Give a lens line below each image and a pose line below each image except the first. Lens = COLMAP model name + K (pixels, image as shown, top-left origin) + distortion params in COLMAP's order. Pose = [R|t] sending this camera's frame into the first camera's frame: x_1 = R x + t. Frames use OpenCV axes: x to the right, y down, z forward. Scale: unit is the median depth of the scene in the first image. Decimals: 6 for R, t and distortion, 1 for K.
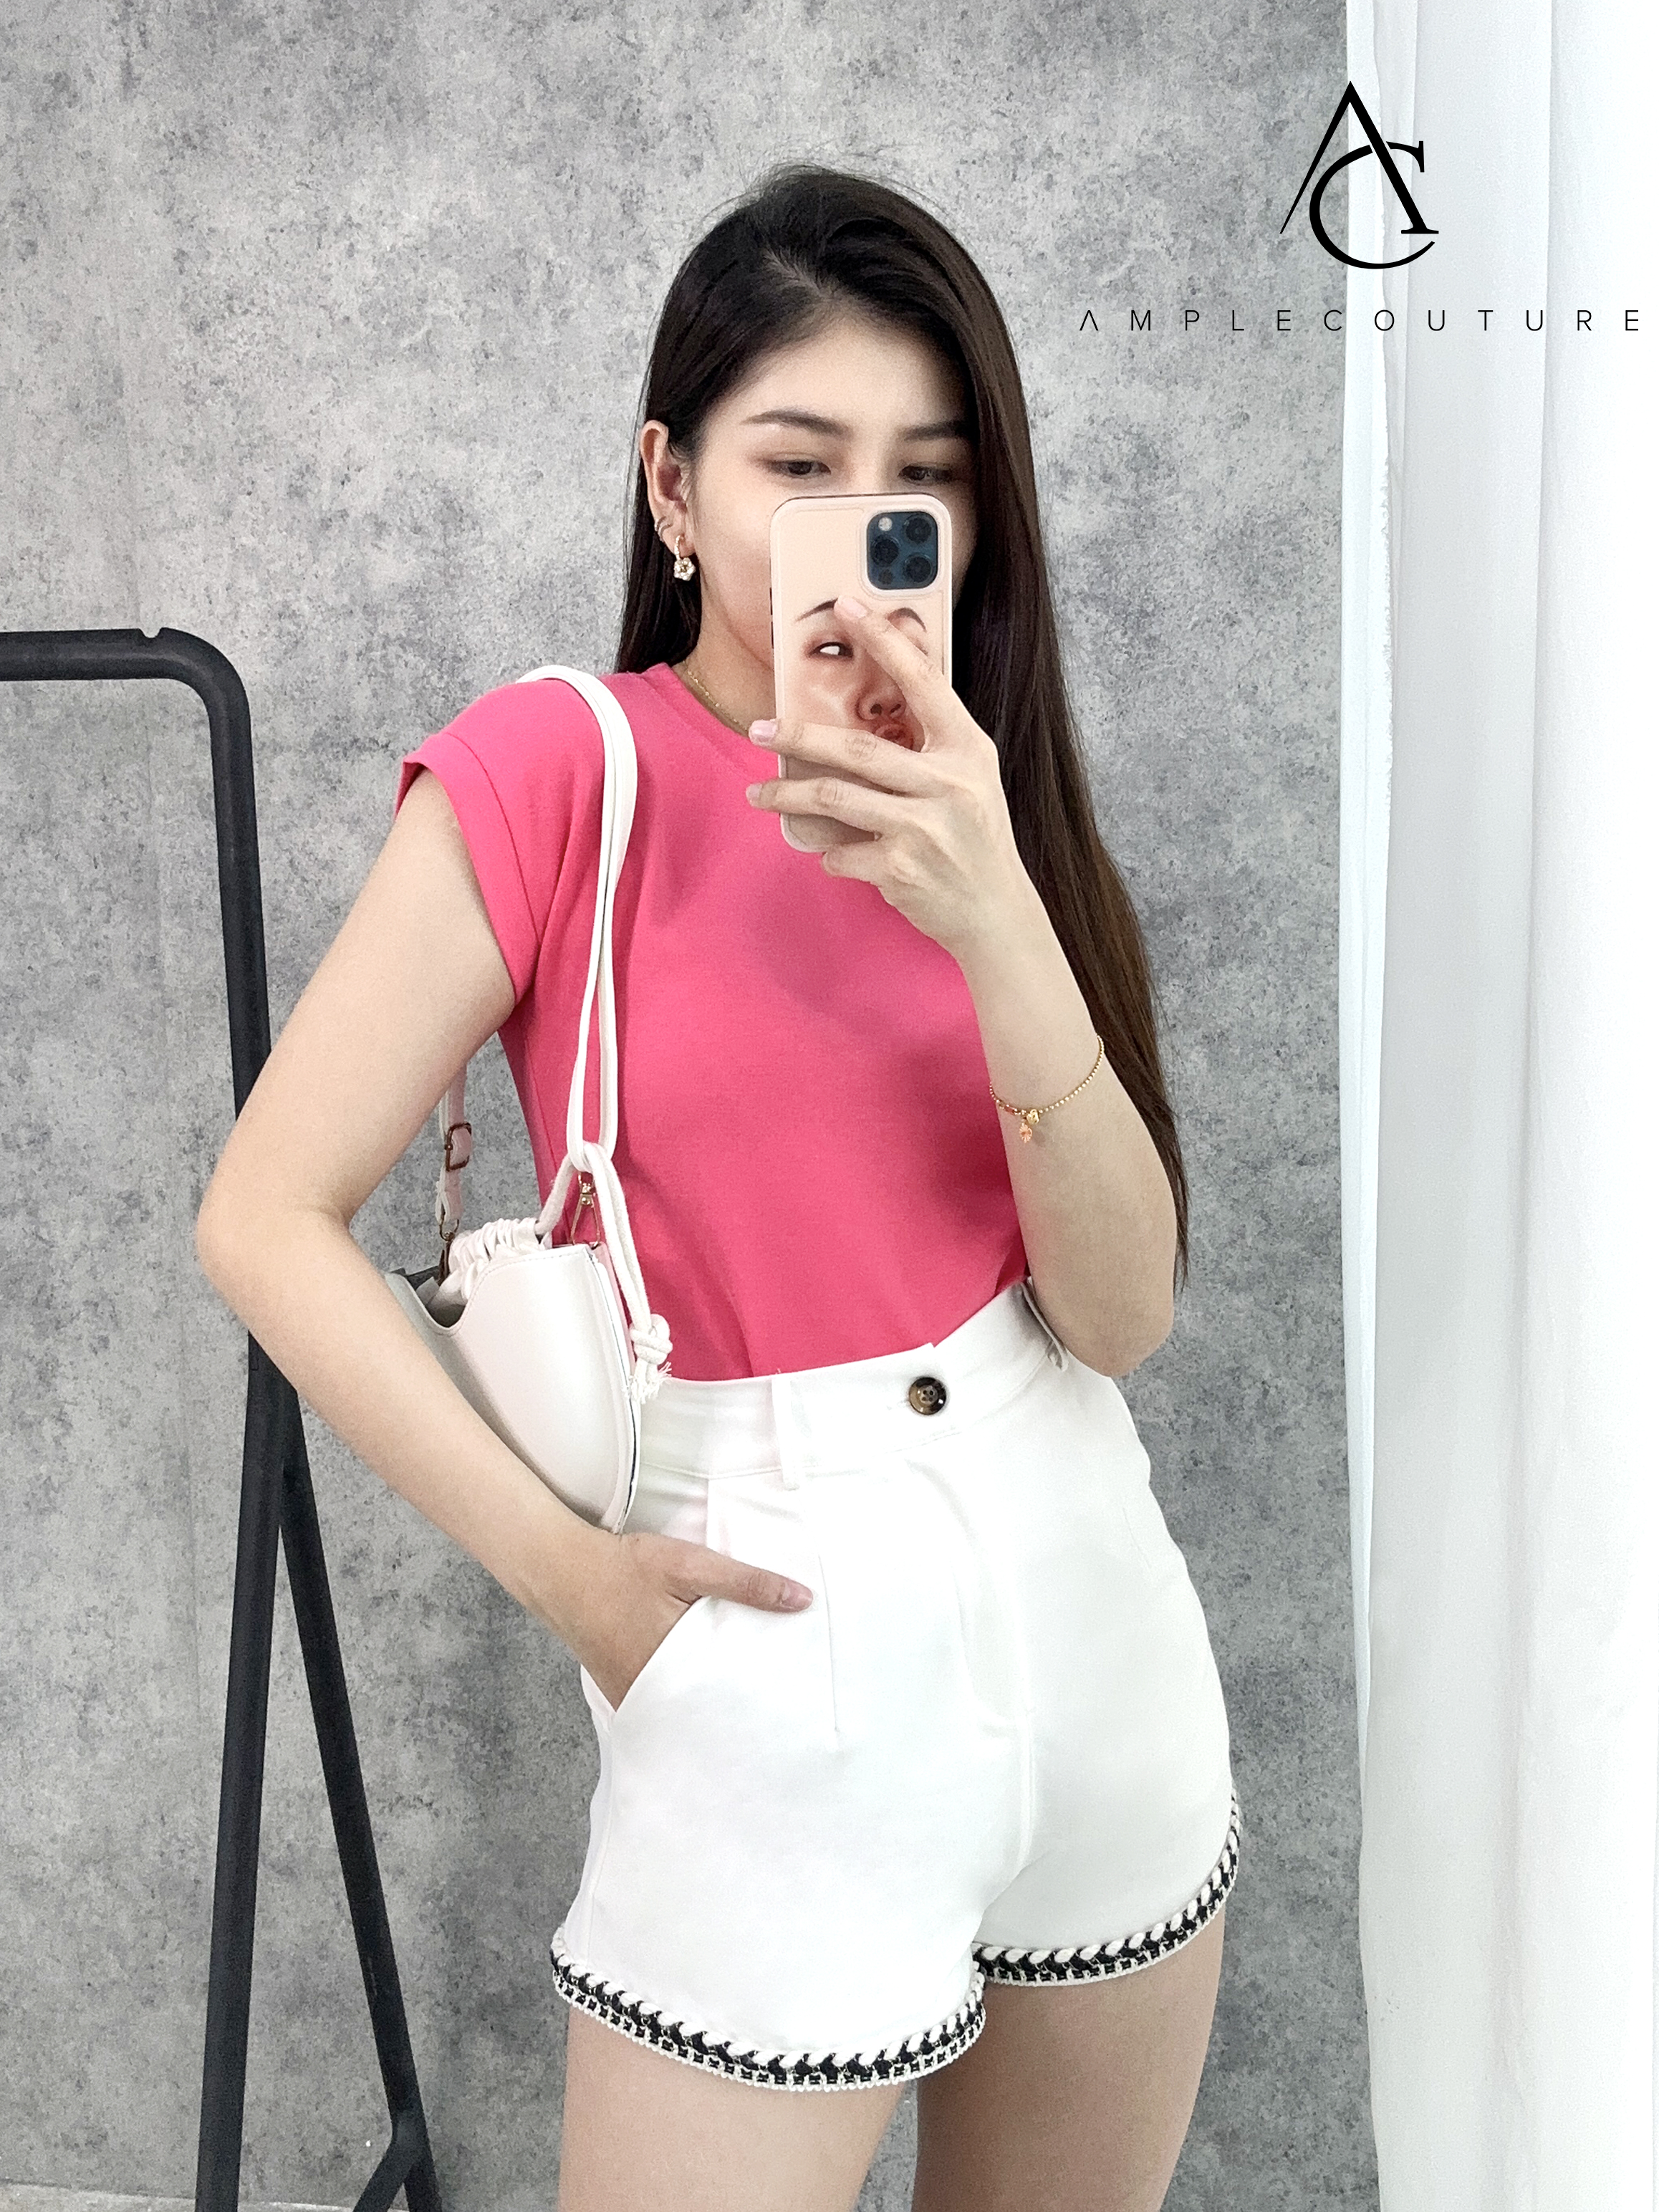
lens RADIAL K [[1936.2, 0, 823.5], [0, 1936.2, 1098.2], [0, 0, 1]] dist [0.107383, -0.057593]
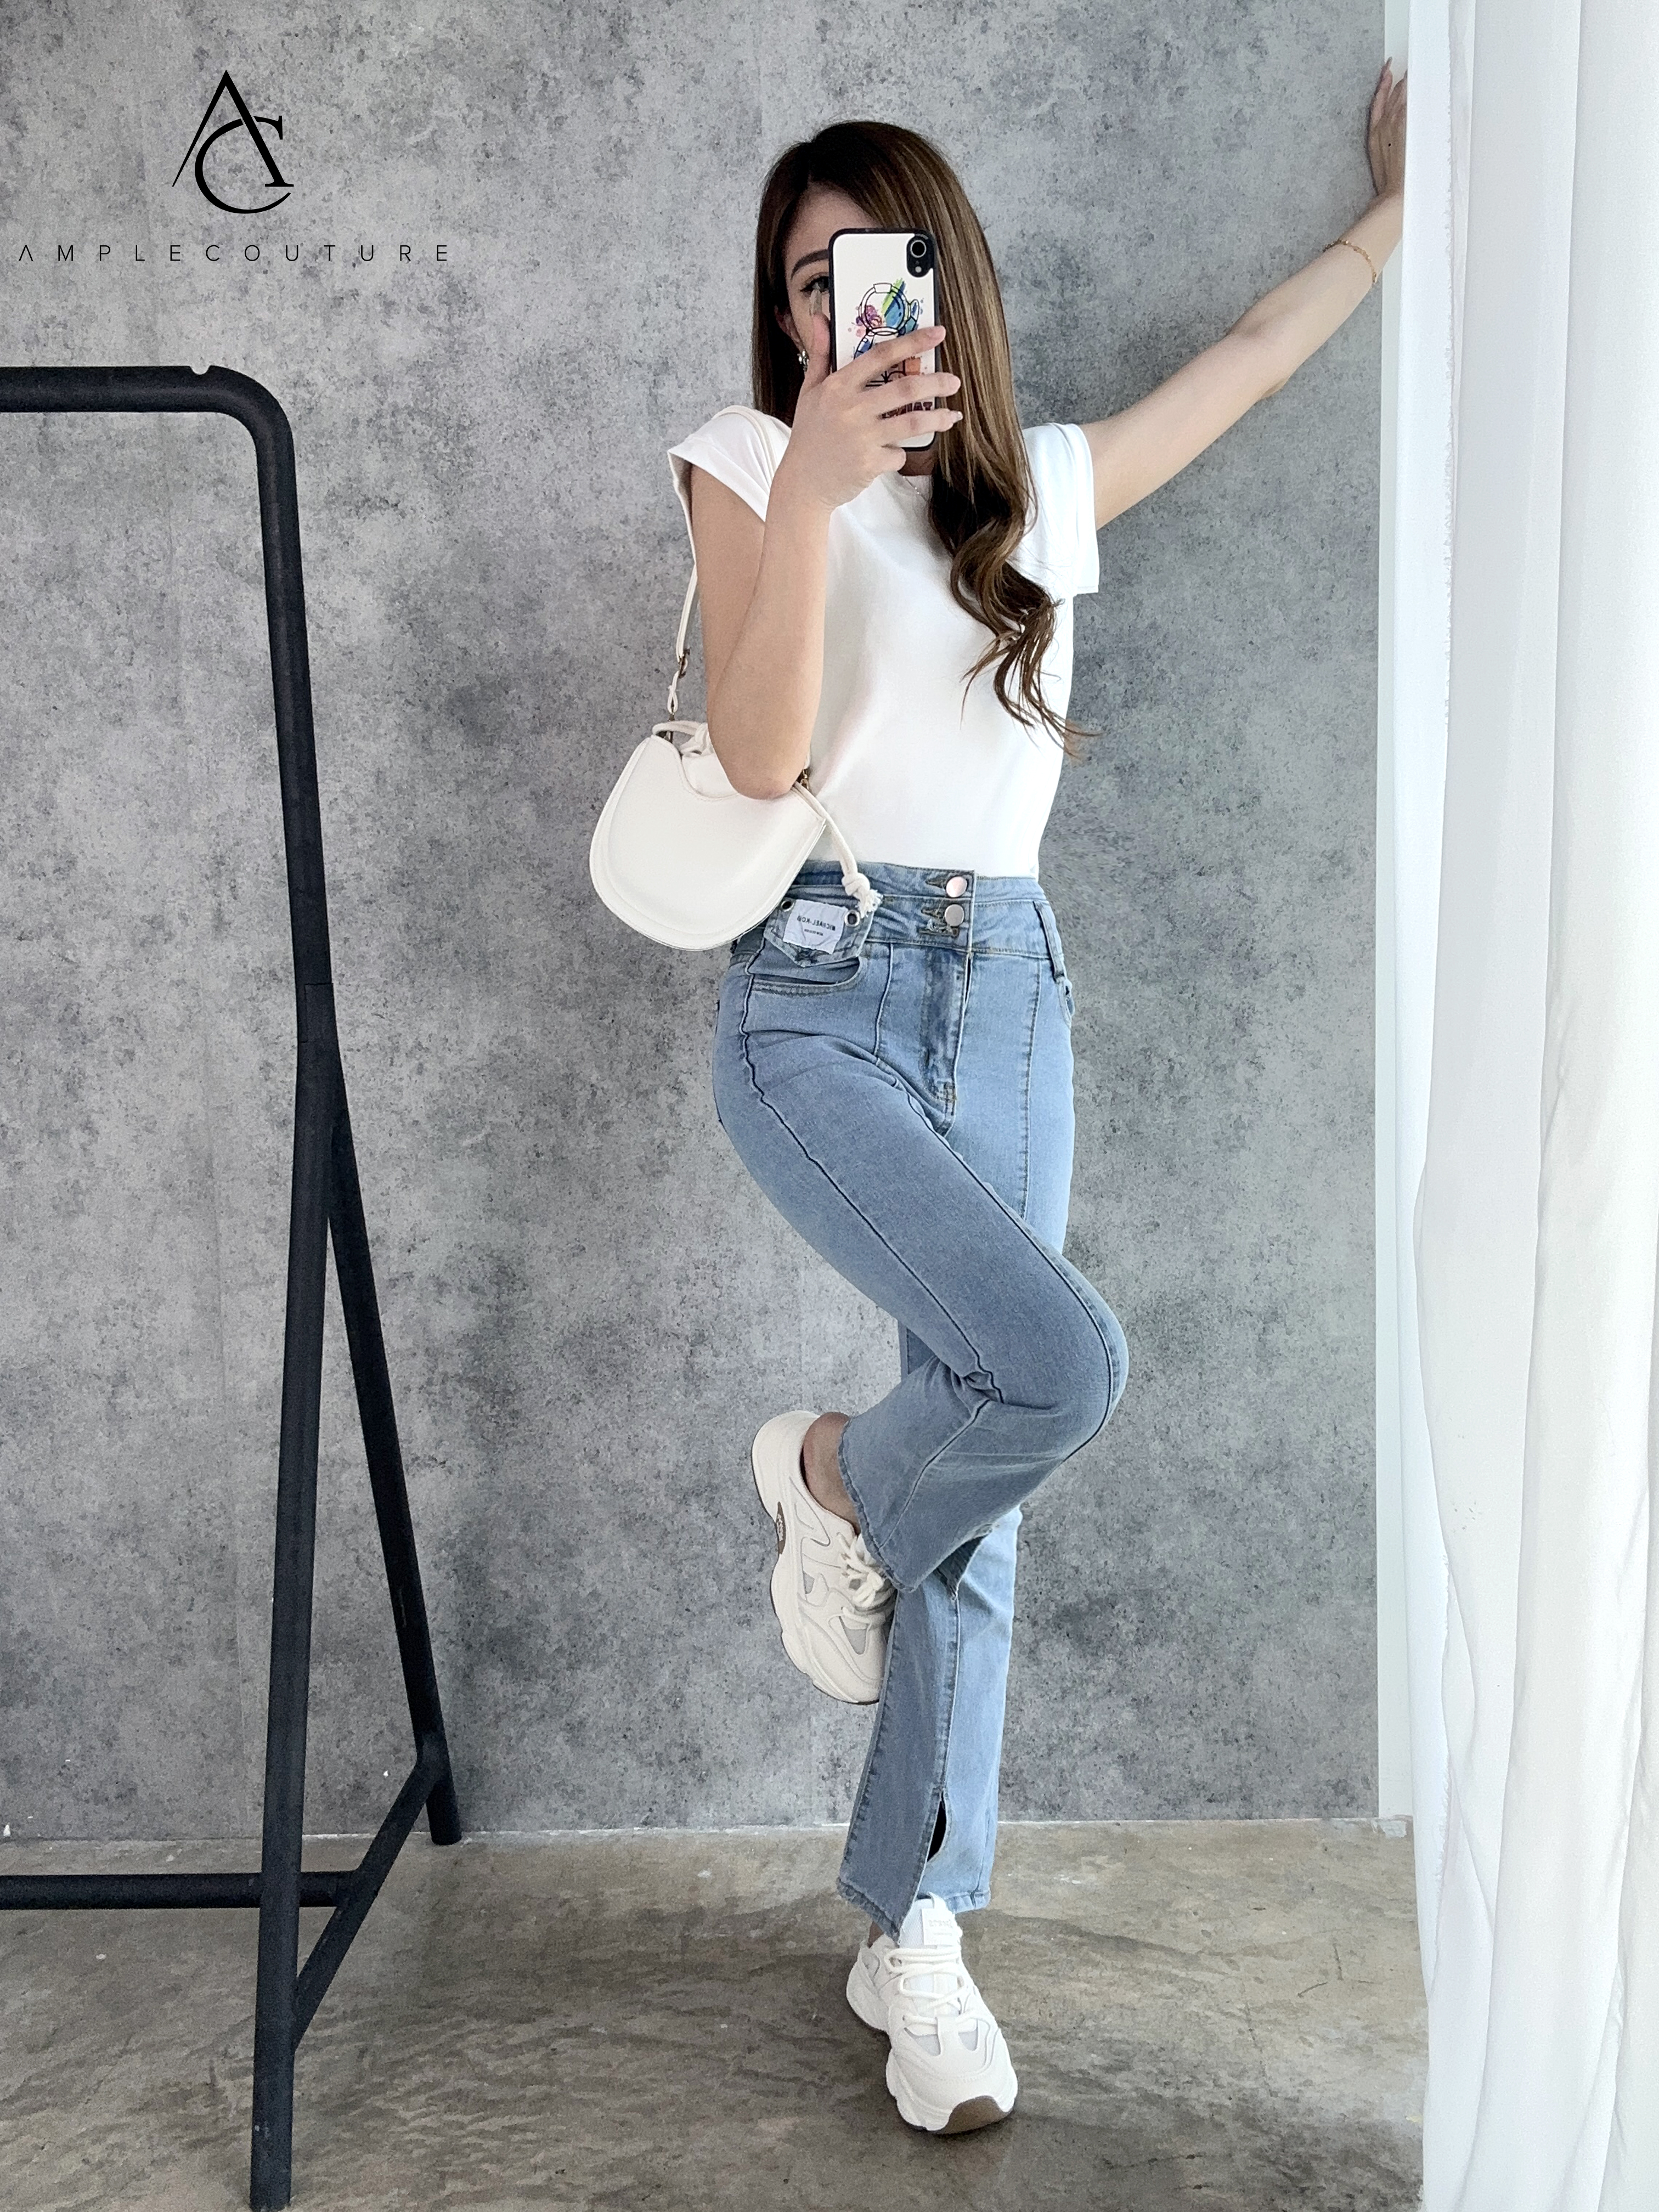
lens RADIAL K [[1484.6, 0, 835.0], [0, 1484.6, 1108.5], [0, 0, 1]] dist [0.002511, 0.002666]
pose [[0.999729, -0.017997, 0.014782, 0.008746], [0.014964, 0.982732, 0.184426, 0.005562], [-0.017846, -0.184155, 0.982735, 0.133038]]
